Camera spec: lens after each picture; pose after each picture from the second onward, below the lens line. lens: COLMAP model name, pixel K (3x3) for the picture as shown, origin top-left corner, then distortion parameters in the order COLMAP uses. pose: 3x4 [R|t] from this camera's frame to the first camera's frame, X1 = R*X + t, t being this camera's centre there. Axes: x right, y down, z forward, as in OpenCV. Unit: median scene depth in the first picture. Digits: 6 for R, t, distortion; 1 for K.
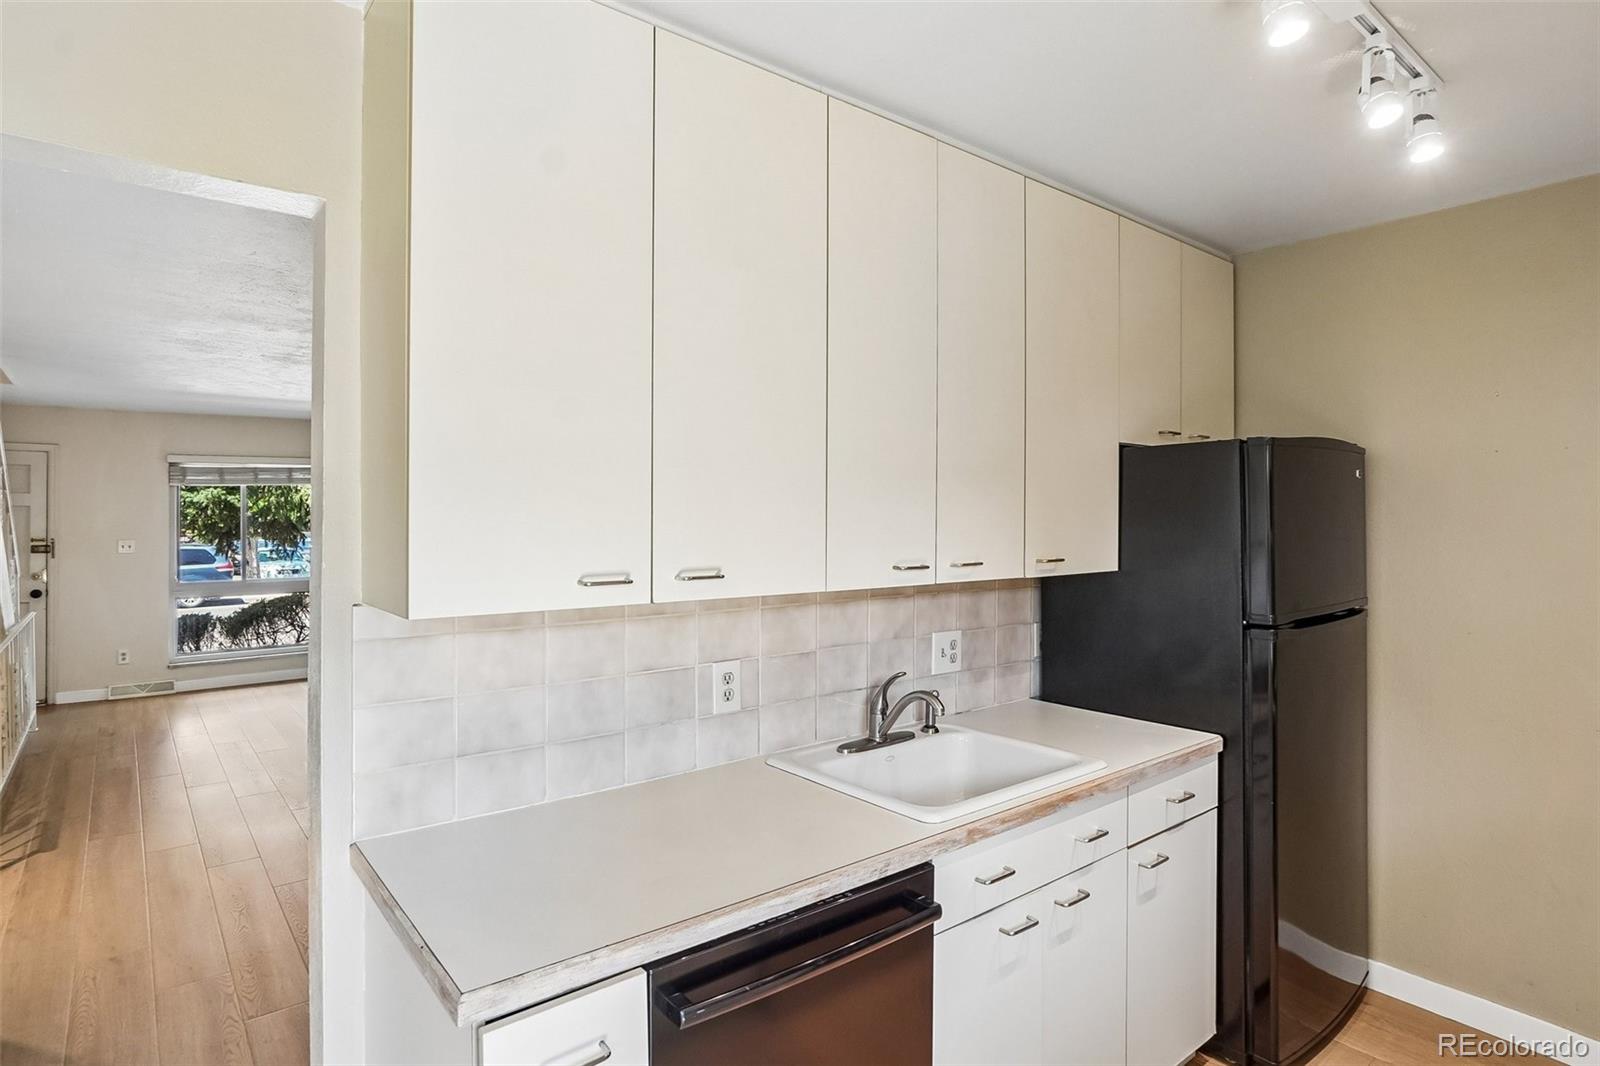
lens RADIAL K [[845.5, 0, 789.6], [0, 845.5, 521.2], [0, 0, 1]] dist [-0.039160, 0.020001]
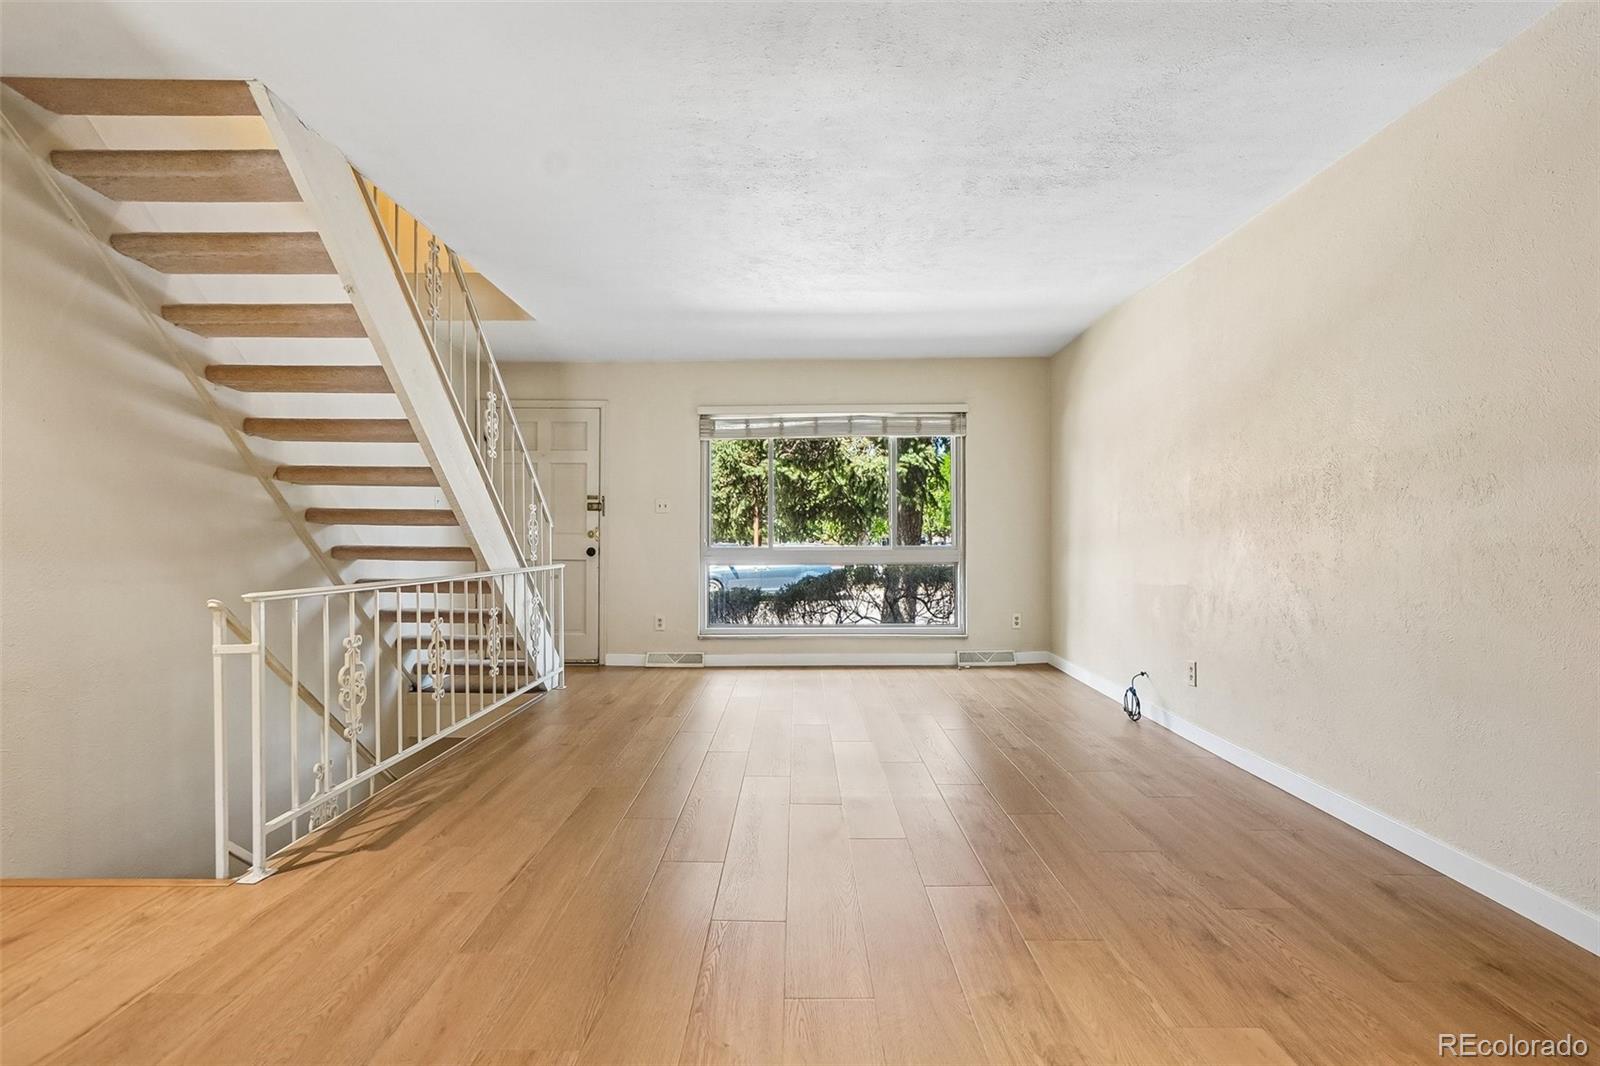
lens RADIAL K [[845.5, 0, 792.5], [0, 845.5, 538.5], [0, 0, 1]] dist [-0.039160, 0.020001]
pose [[0.778468, 0.005081, -0.627664, -0.084037], [-0.005332, 0.999985, 0.001483, 0.066171], [0.627662, 0.002192, 0.778483, 0.351834]]
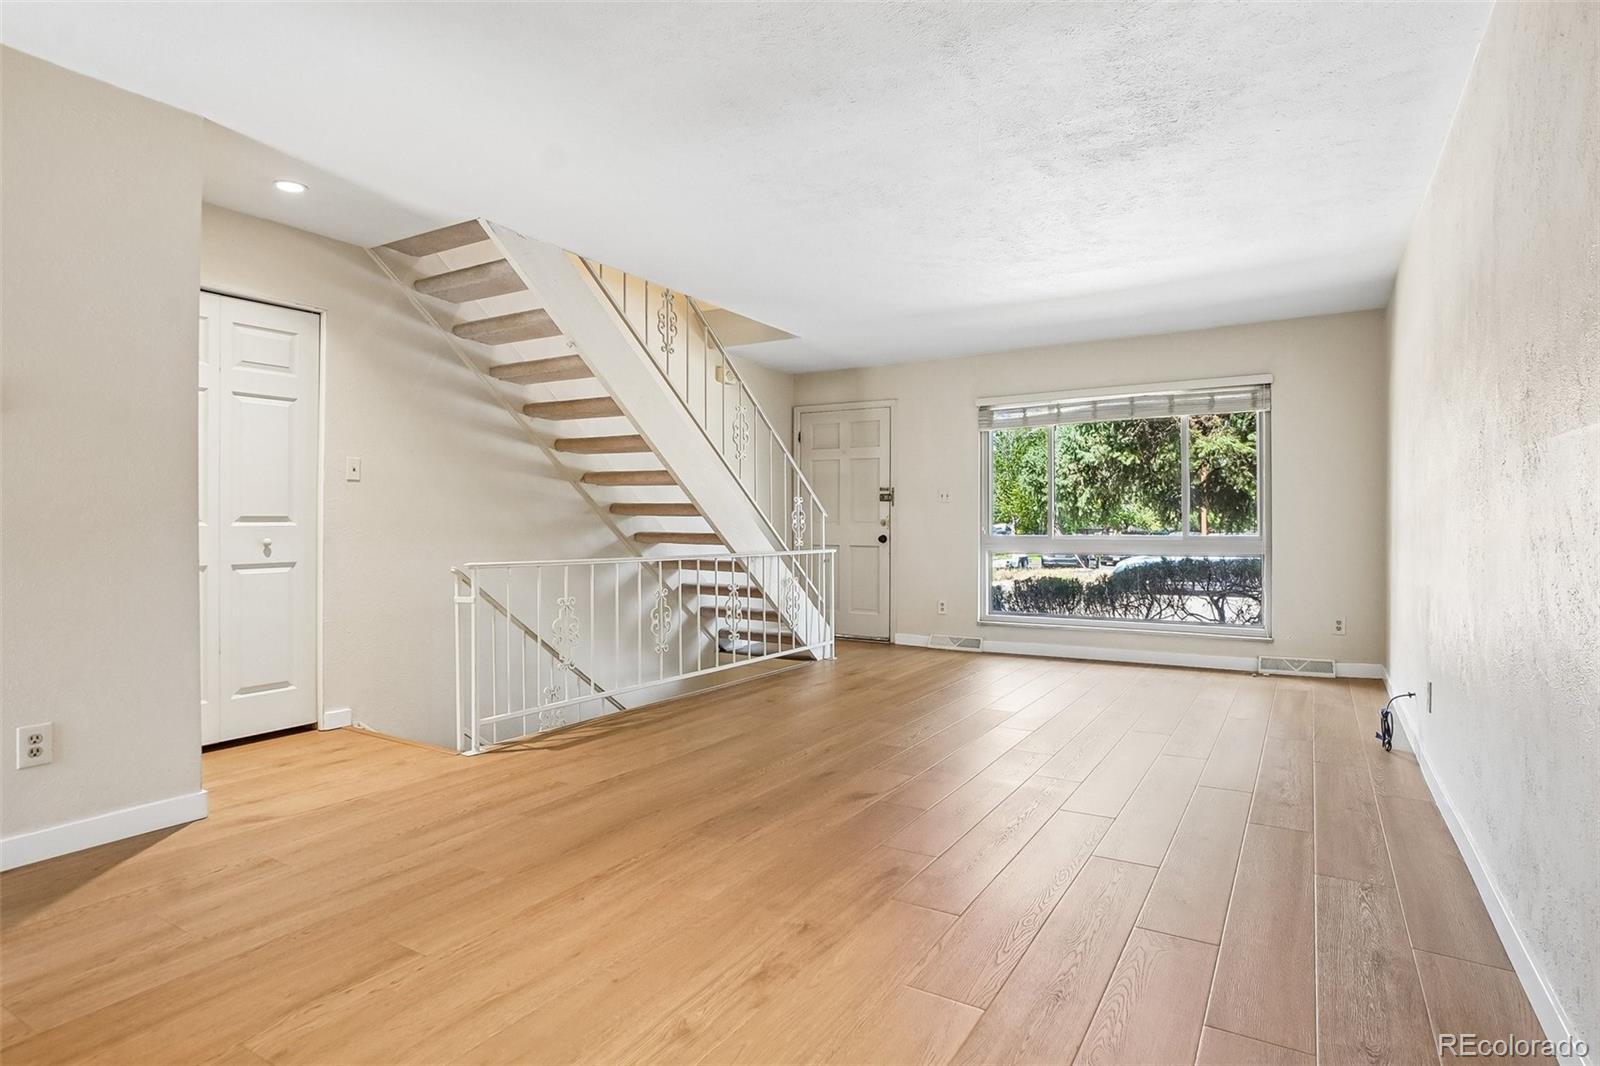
lens RADIAL K [[845.5, 0, 786.9], [0, 845.5, 525.0], [0, 0, 1]] dist [-0.039160, 0.020001]
pose [[0.340241, 0.004383, -0.940328, 0.082625], [-0.005946, 0.999979, 0.002510, 0.064706], [0.940320, 0.004737, 0.340260, 0.487396]]
